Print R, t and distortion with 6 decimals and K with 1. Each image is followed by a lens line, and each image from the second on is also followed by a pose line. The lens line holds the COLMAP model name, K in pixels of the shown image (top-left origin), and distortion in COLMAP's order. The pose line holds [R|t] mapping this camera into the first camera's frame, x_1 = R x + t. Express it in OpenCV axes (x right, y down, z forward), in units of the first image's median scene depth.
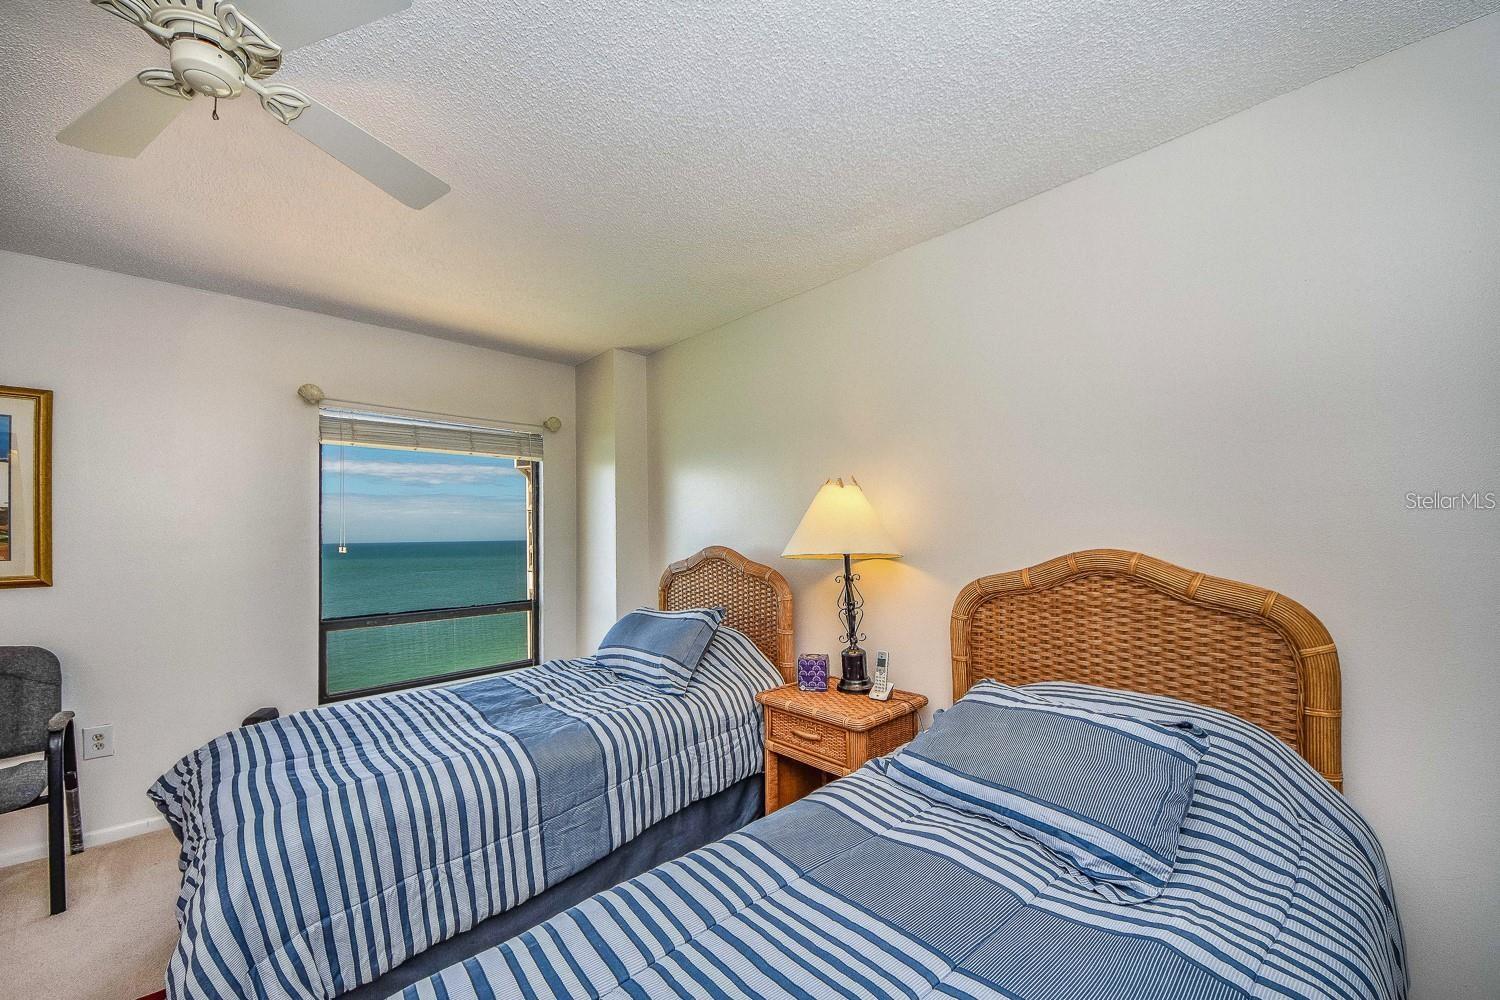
lens RADIAL K [[561.0, 0, 752.9], [0, 561.0, 536.7], [0, 0, 1]] dist [-0.000985, -0.000117]
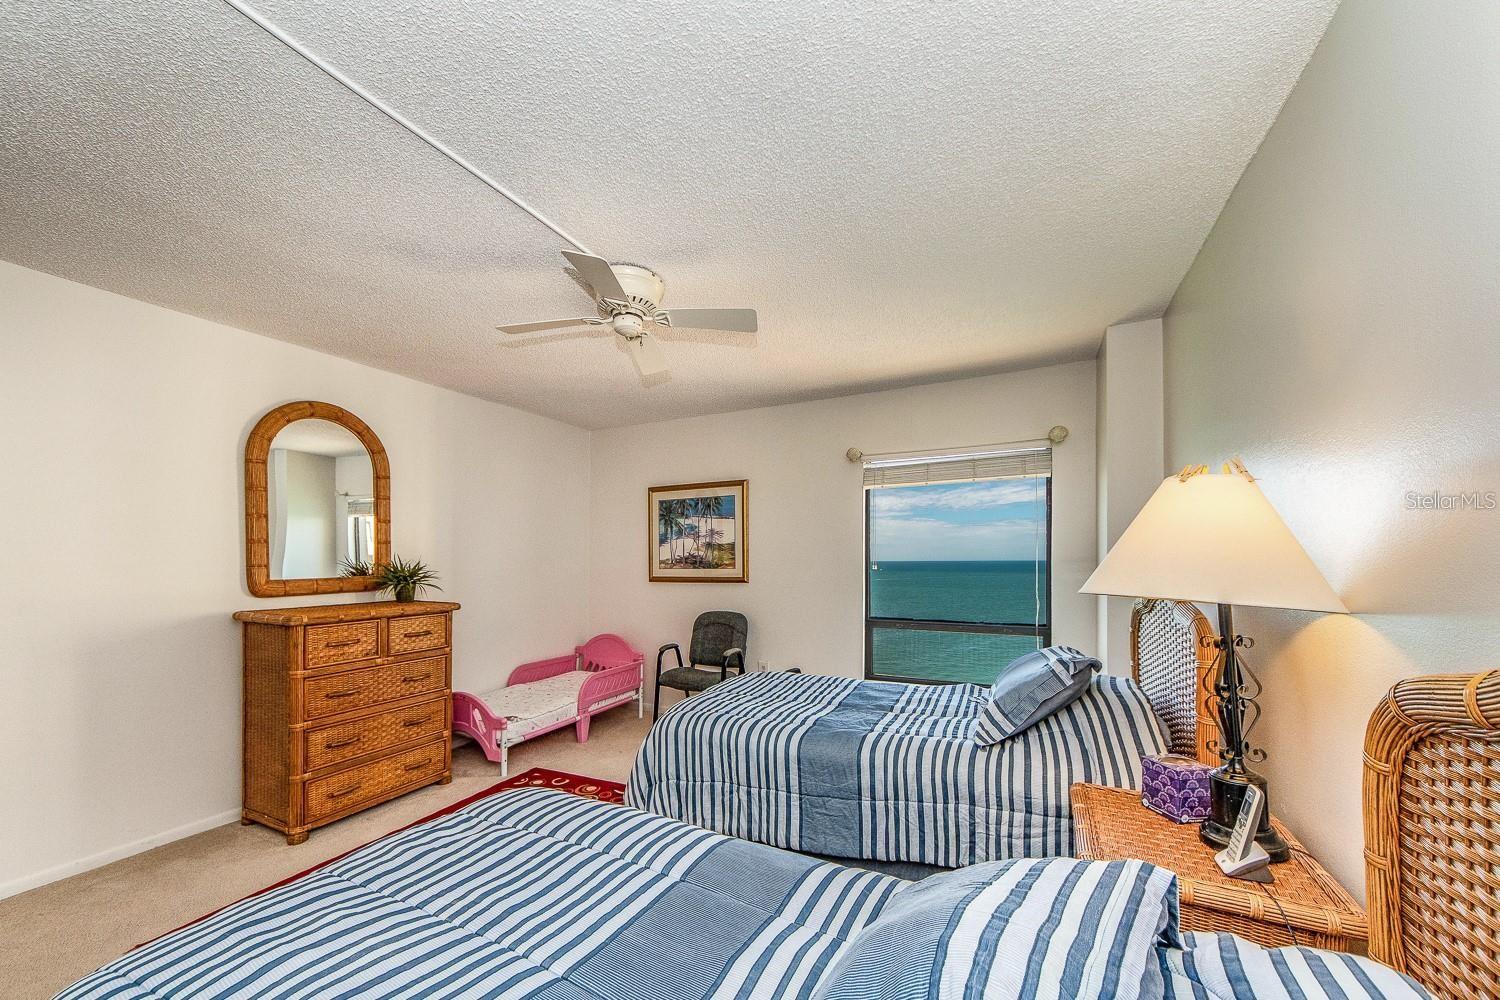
lens RADIAL K [[566.8, 0, 745.1], [0, 566.8, 552.1], [0, 0, 1]] dist [0.000070, -0.000047]
pose [[0.311531, 0.001637, -0.950235, 0.596284], [-0.000868, 0.999999, 0.001438, -0.017353], [0.950236, 0.000377, 0.311532, 0.389838]]
